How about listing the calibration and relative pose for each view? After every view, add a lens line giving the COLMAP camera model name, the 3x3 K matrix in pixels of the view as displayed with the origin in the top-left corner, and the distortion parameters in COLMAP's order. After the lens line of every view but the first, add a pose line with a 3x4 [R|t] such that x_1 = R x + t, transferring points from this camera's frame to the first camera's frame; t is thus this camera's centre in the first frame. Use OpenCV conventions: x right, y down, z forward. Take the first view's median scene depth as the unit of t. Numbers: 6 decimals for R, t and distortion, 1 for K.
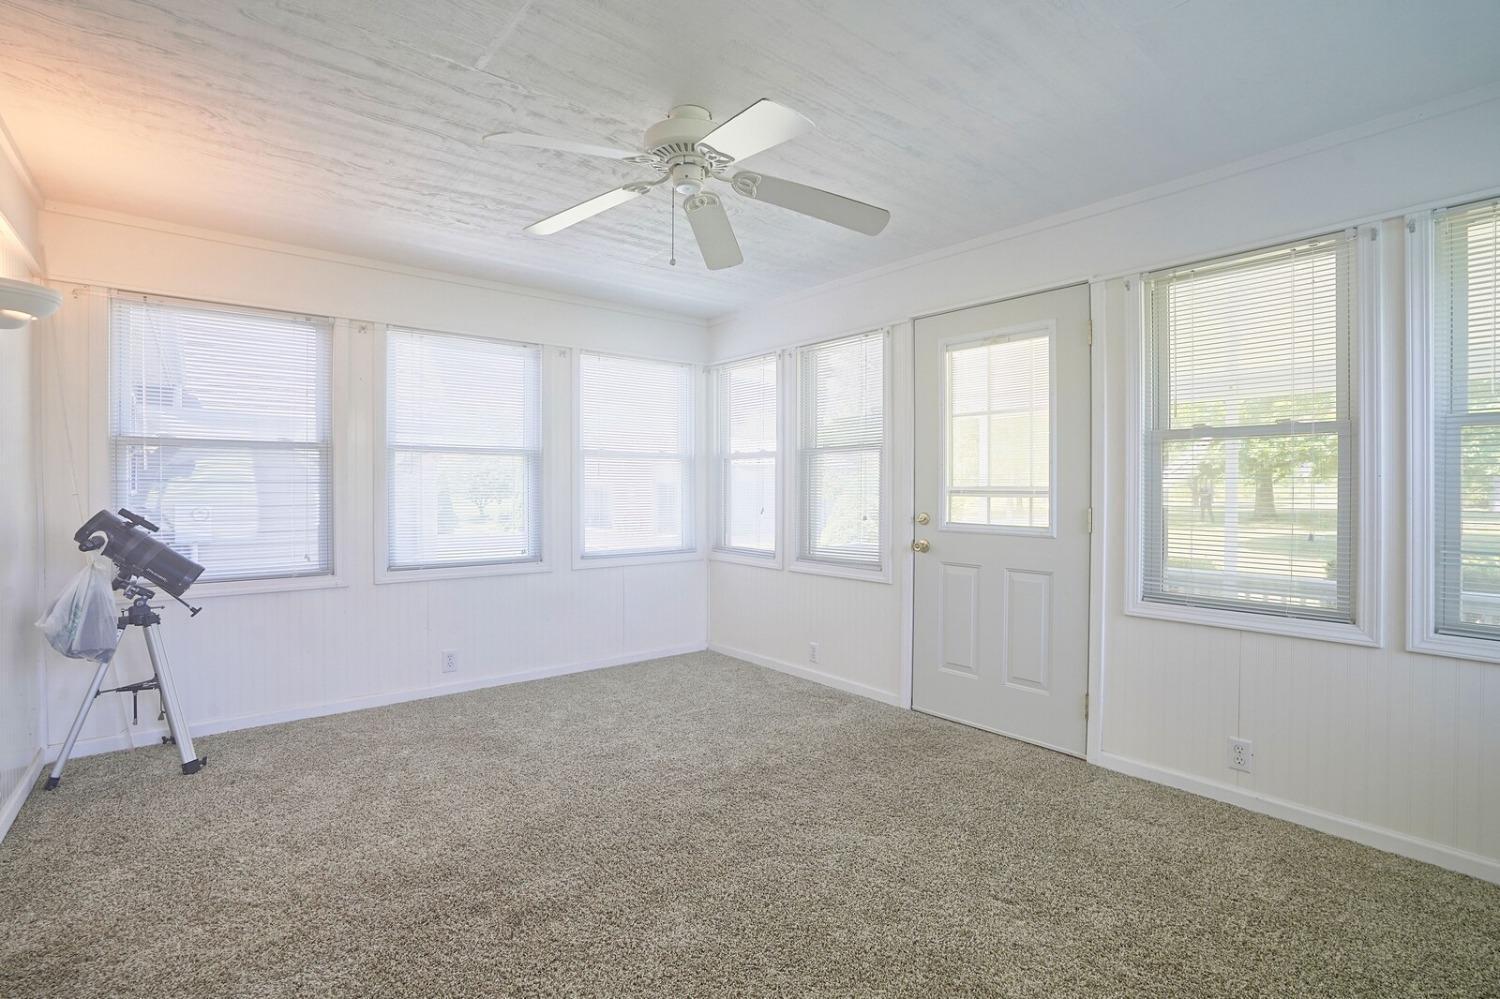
lens RADIAL K [[693.9, 0, 740.6], [0, 693.9, 493.8], [0, 0, 1]] dist [-0.058201, 0.020107]
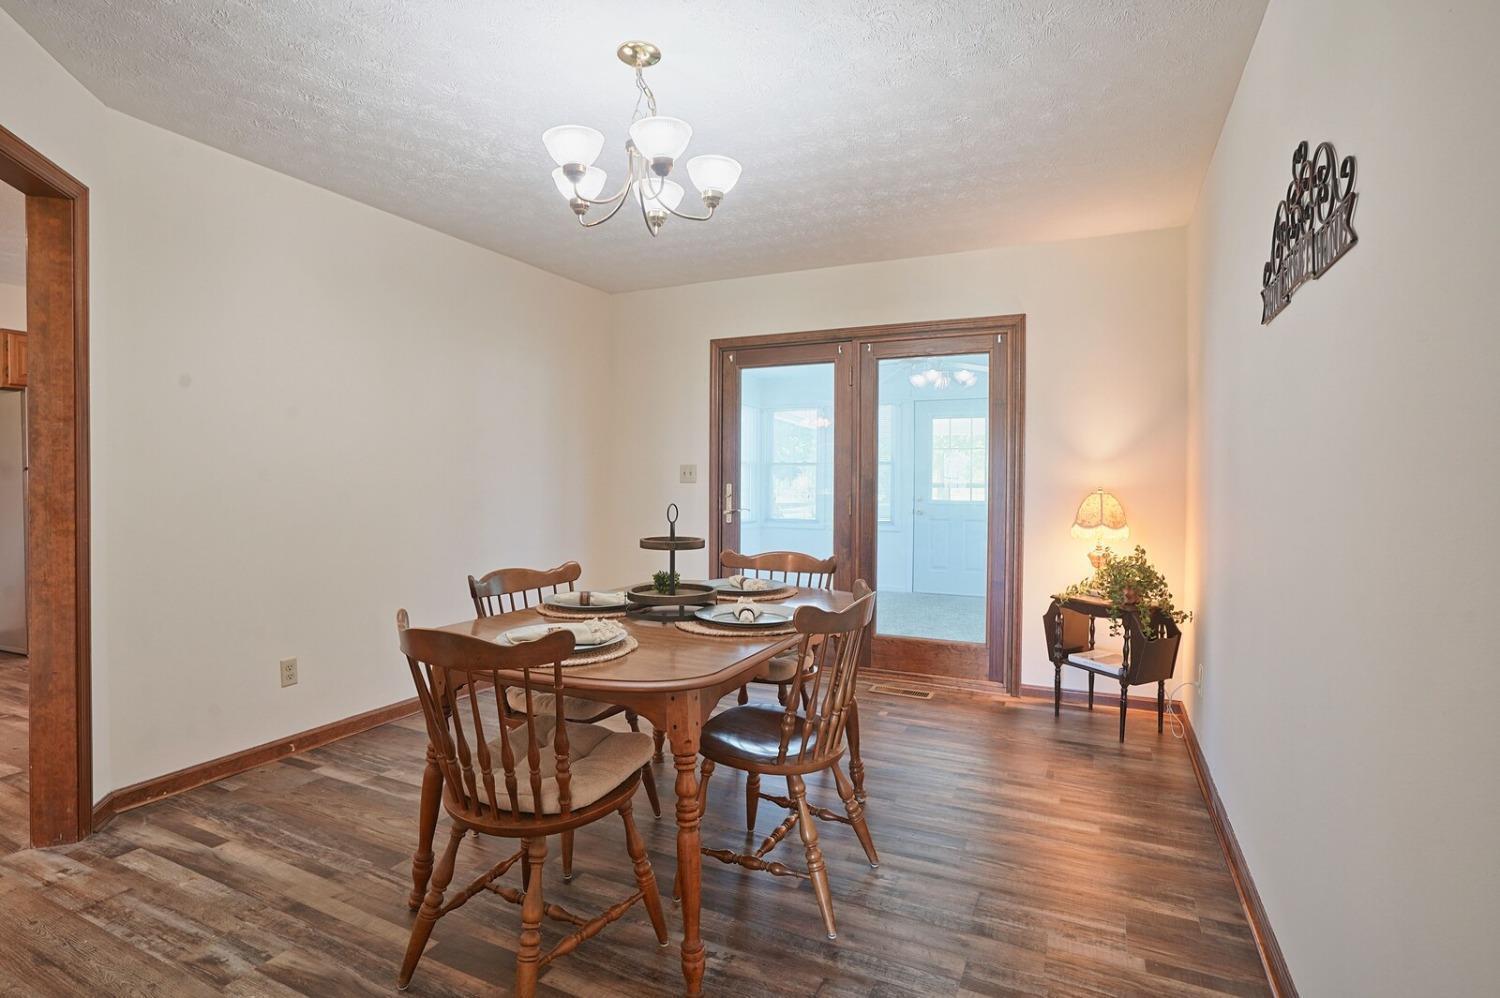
lens RADIAL K [[739.6, 0, 744.3], [0, 739.6, 495.3], [0, 0, 1]] dist [-0.026513, 0.000047]
pose [[0.911106, -0.003673, 0.412155, -0.802947], [-0.000584, 0.999948, 0.010202, 0.003088], [-0.412171, -0.009536, 0.911056, -0.569622]]
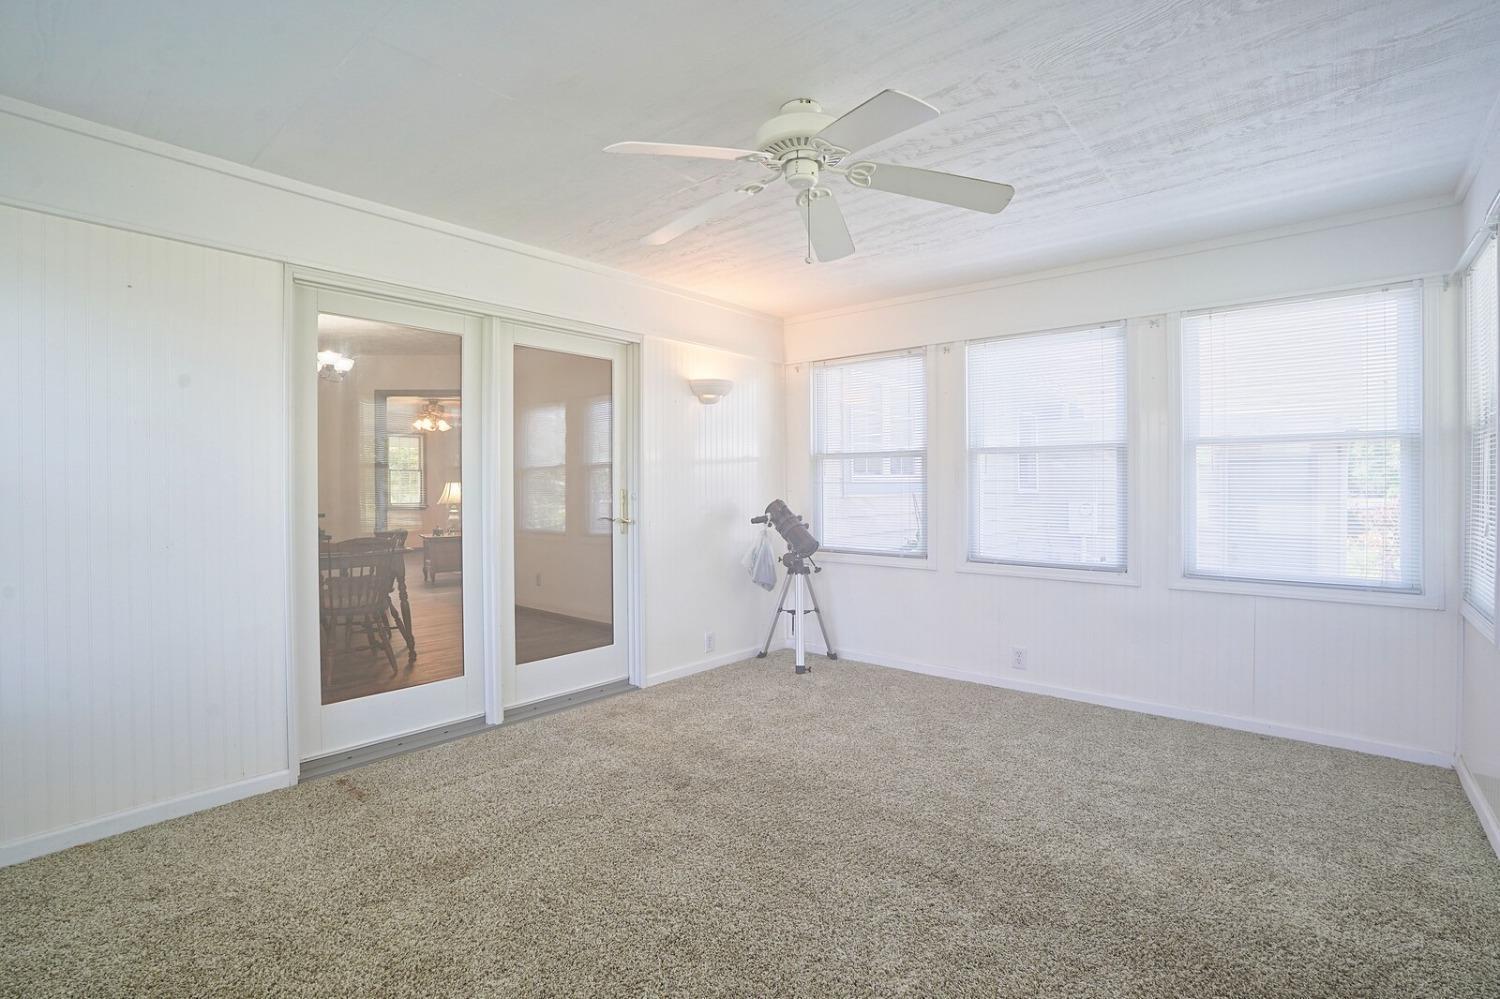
lens RADIAL K [[693.9, 0, 742.9], [0, 693.9, 495.2], [0, 0, 1]] dist [-0.058201, 0.020107]
pose [[0.176662, 0.011017, -0.984210, 0.527402], [-0.006553, 0.999928, 0.010016, -0.003840], [0.984250, 0.004680, 0.176722, 0.441548]]
